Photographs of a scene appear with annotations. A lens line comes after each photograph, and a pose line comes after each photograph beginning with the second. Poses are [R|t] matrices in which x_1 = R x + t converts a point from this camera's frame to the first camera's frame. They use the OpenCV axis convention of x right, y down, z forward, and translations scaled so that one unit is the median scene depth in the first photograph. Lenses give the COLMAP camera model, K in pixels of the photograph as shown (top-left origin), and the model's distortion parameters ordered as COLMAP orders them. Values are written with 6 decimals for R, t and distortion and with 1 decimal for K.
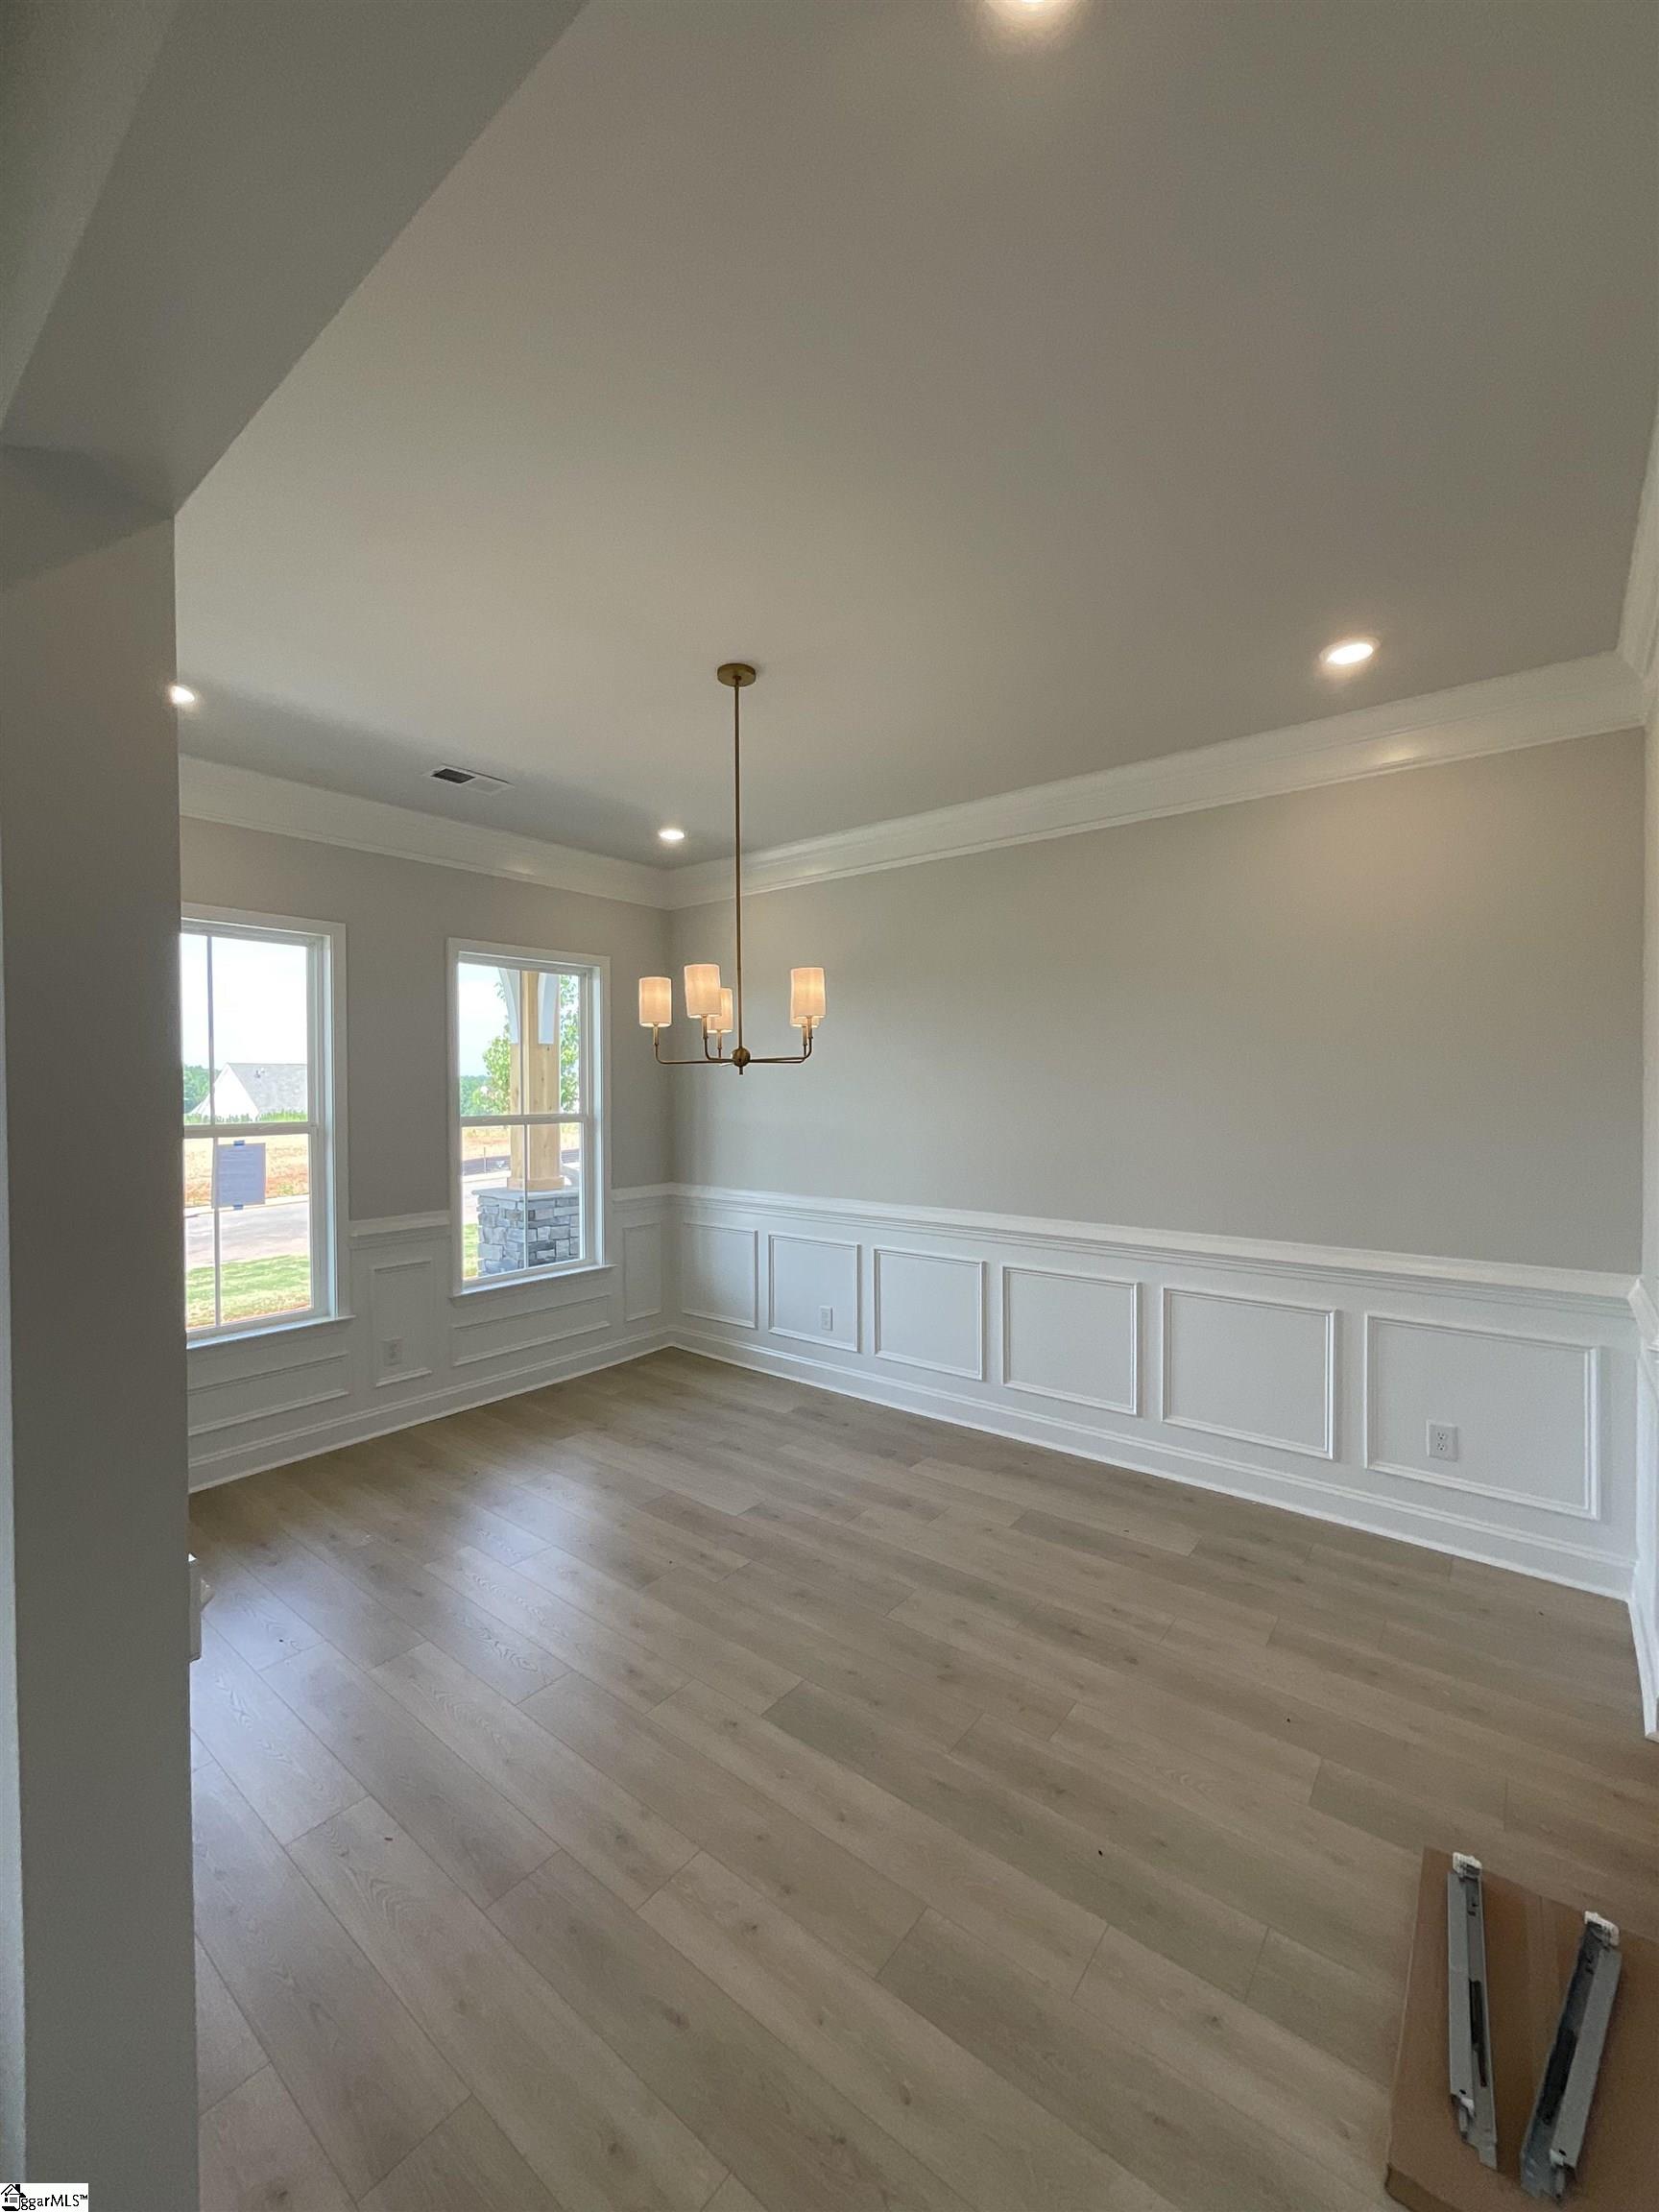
lens RADIAL K [[889.2, 0, 829.6], [0, 889.2, 1119.0], [0, 0, 1]] dist [0.000075, -0.000780]
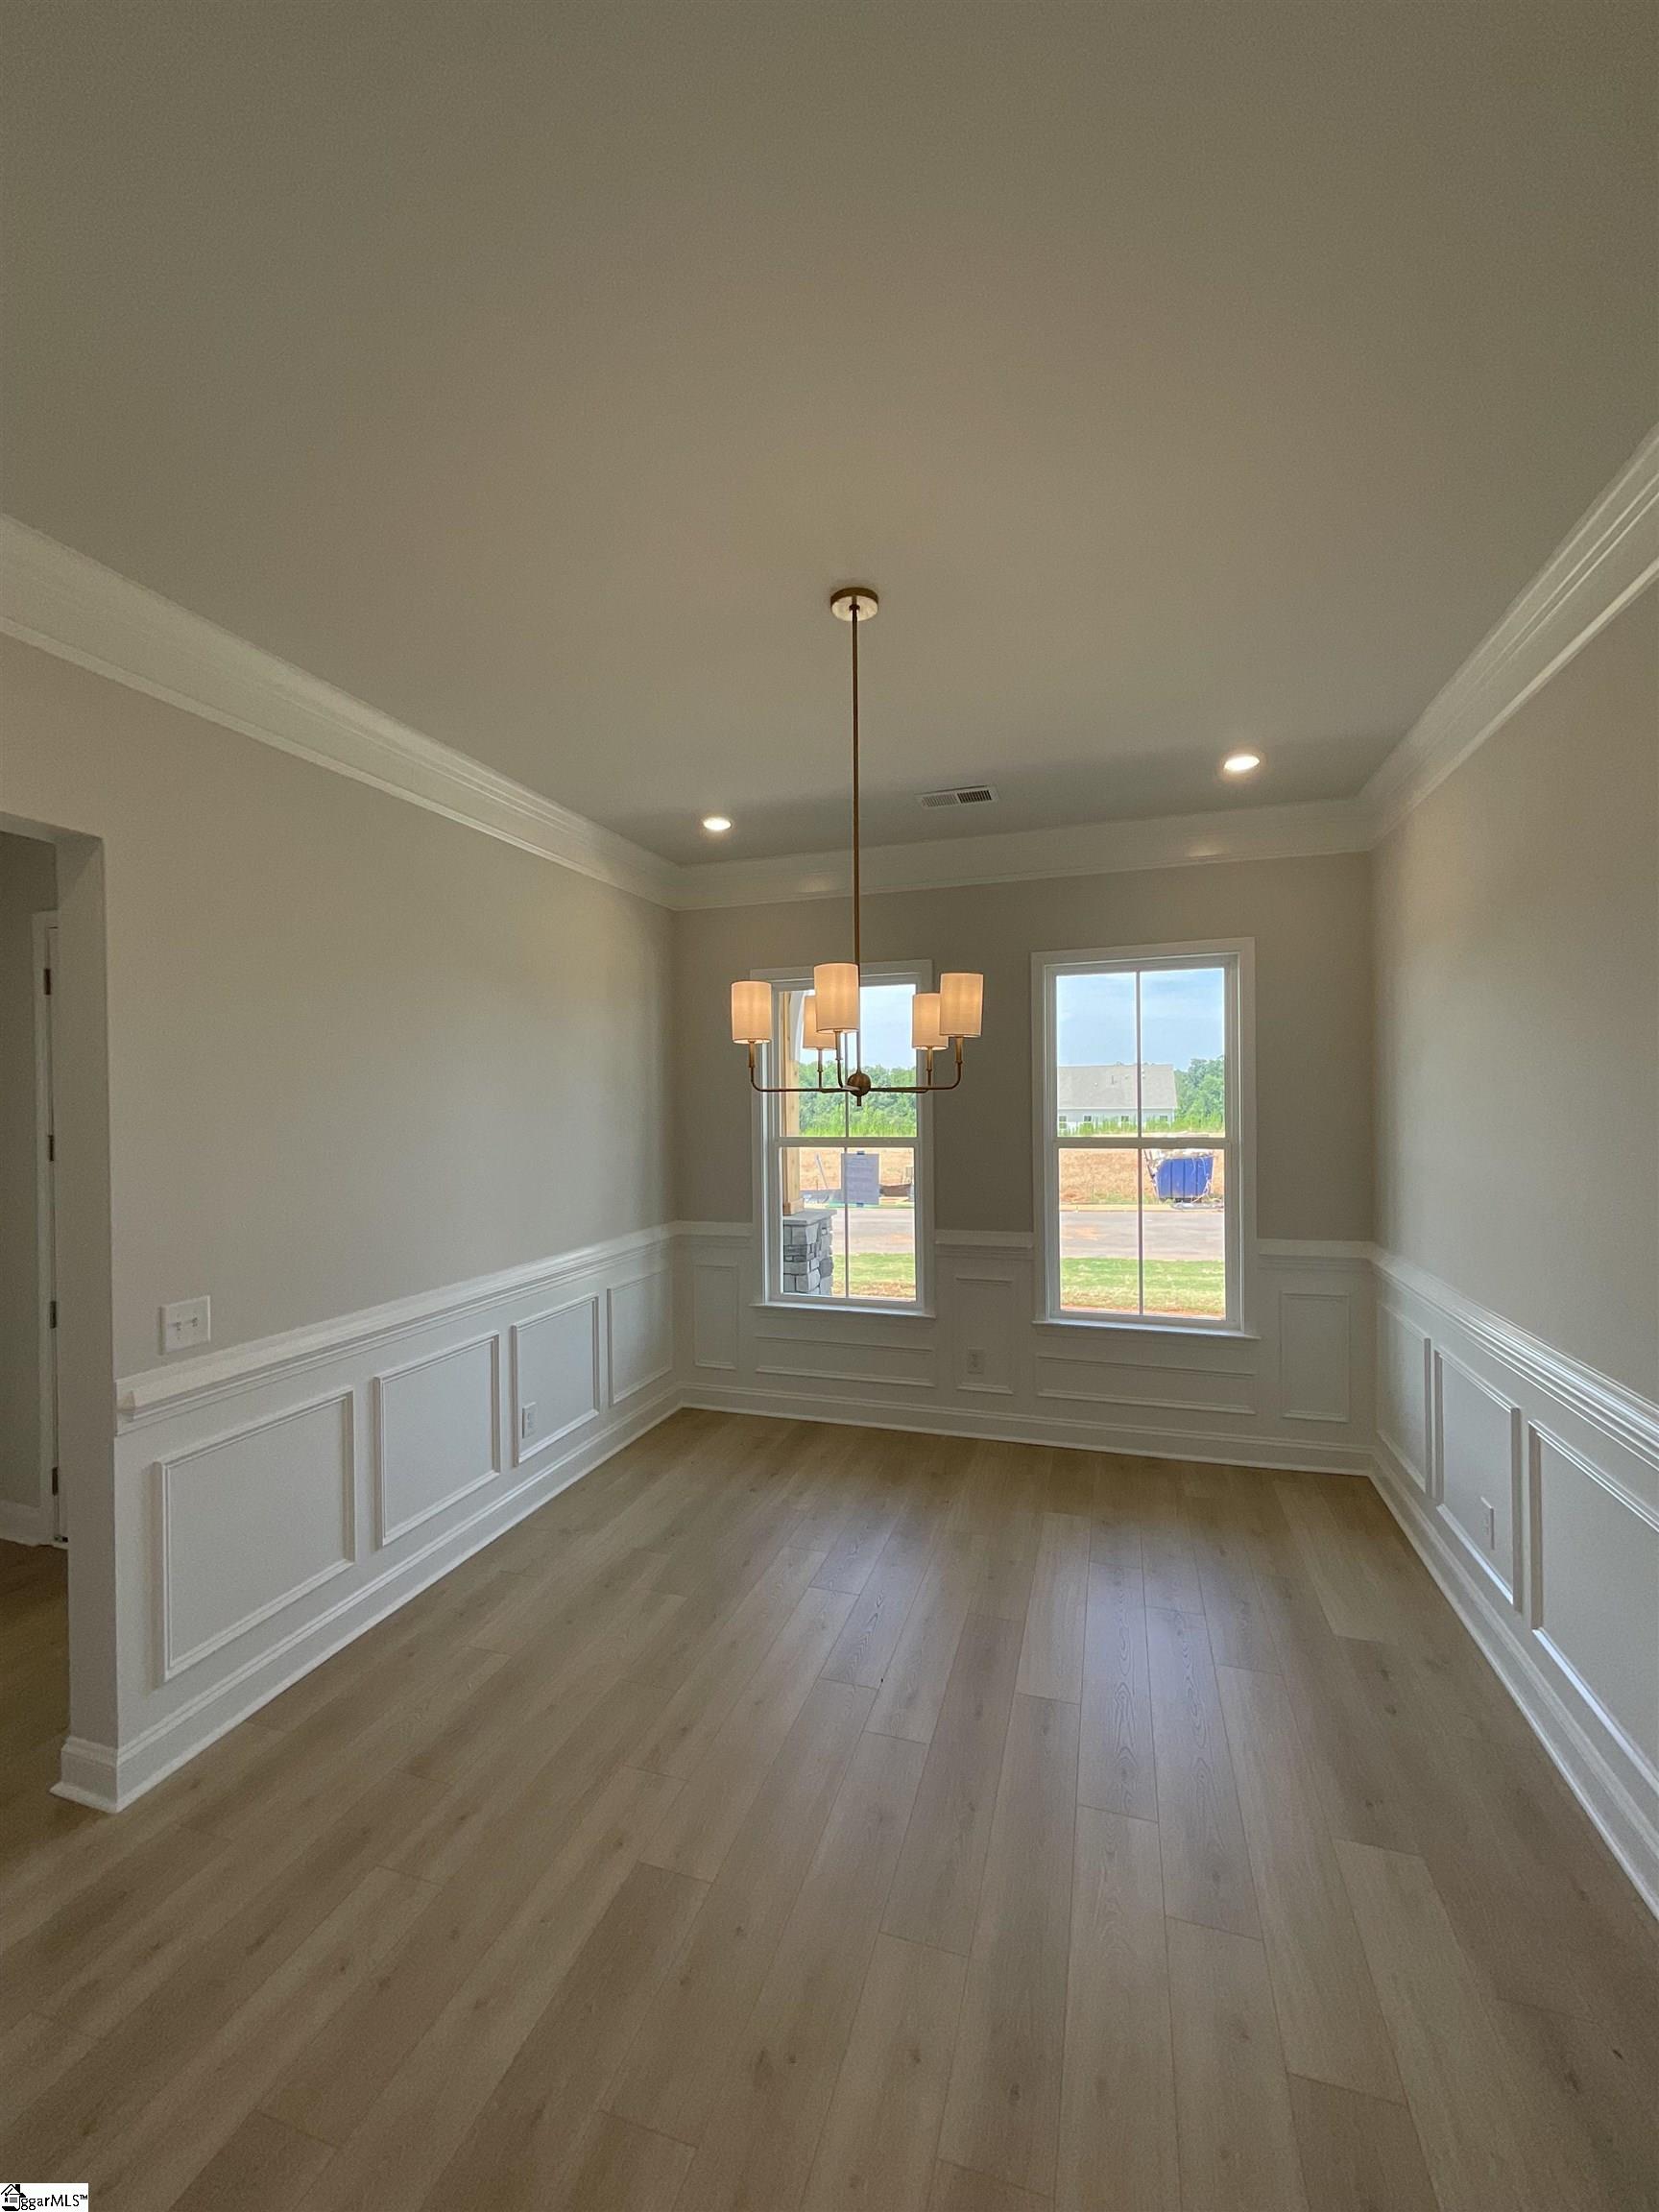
lens RADIAL K [[889.2, 0, 822.0], [0, 889.2, 1114.2], [0, 0, 1]] dist [0.000075, -0.000780]
pose [[0.354563, 0.017159, -0.934875, 0.415509], [-0.024320, 0.999663, 0.009125, -0.032921], [0.934716, 0.019501, 0.354861, 0.455269]]
